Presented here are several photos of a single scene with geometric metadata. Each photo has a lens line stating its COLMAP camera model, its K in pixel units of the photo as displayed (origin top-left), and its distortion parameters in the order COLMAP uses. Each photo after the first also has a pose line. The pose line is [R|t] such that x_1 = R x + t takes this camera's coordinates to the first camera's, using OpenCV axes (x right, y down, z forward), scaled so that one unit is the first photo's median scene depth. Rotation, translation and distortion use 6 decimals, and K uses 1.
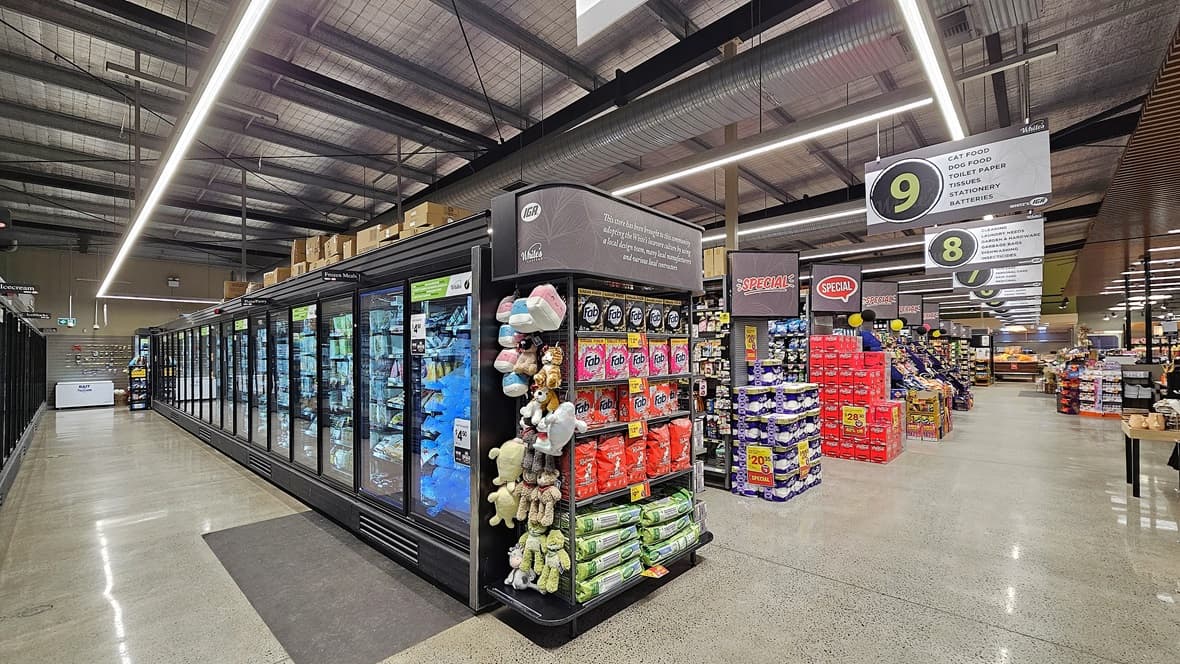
lens RADIAL K [[484.6, 0, 593.5], [0, 484.6, 347.3], [0, 0, 1]] dist [0.000422, -0.000404]
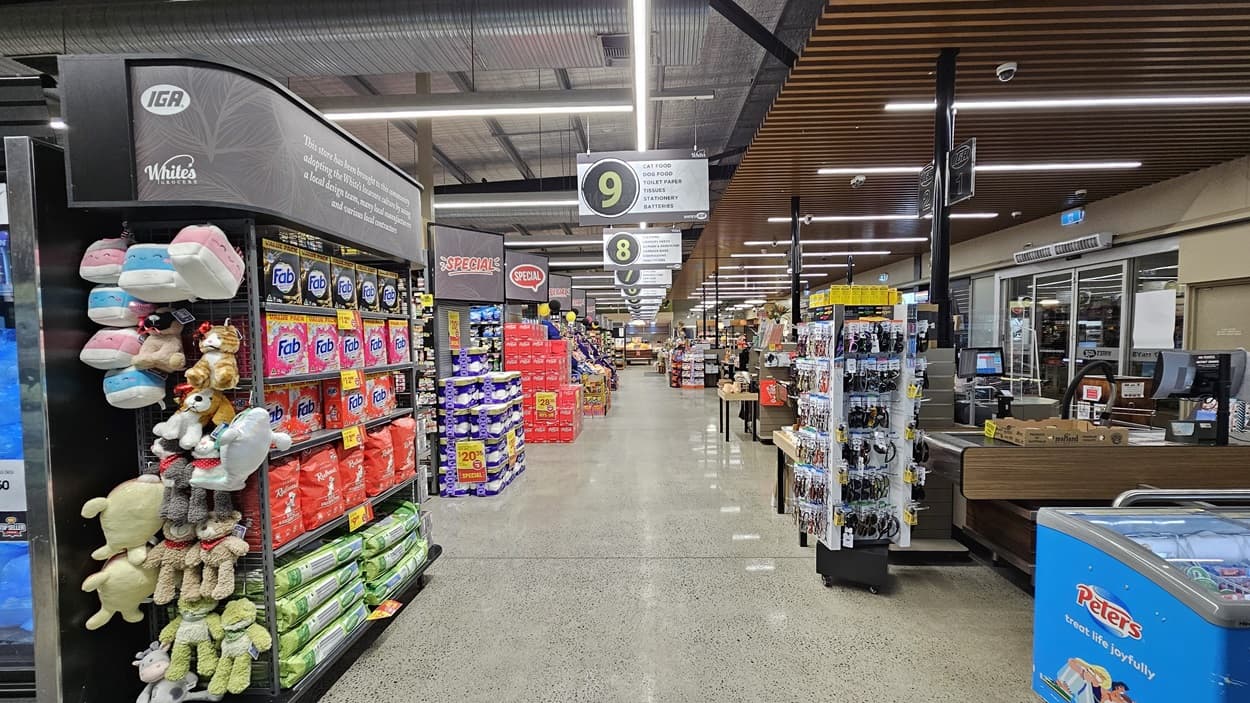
lens RADIAL K [[513.4, 0, 628.7], [0, 513.4, 367.7], [0, 0, 1]] dist [0.000422, -0.000404]
pose [[0.756653, -0.037673, 0.652731, -0.097945], [0.001098, 0.998410, 0.056351, 0.014189], [-0.653816, -0.041922, 0.755491, 0.101826]]
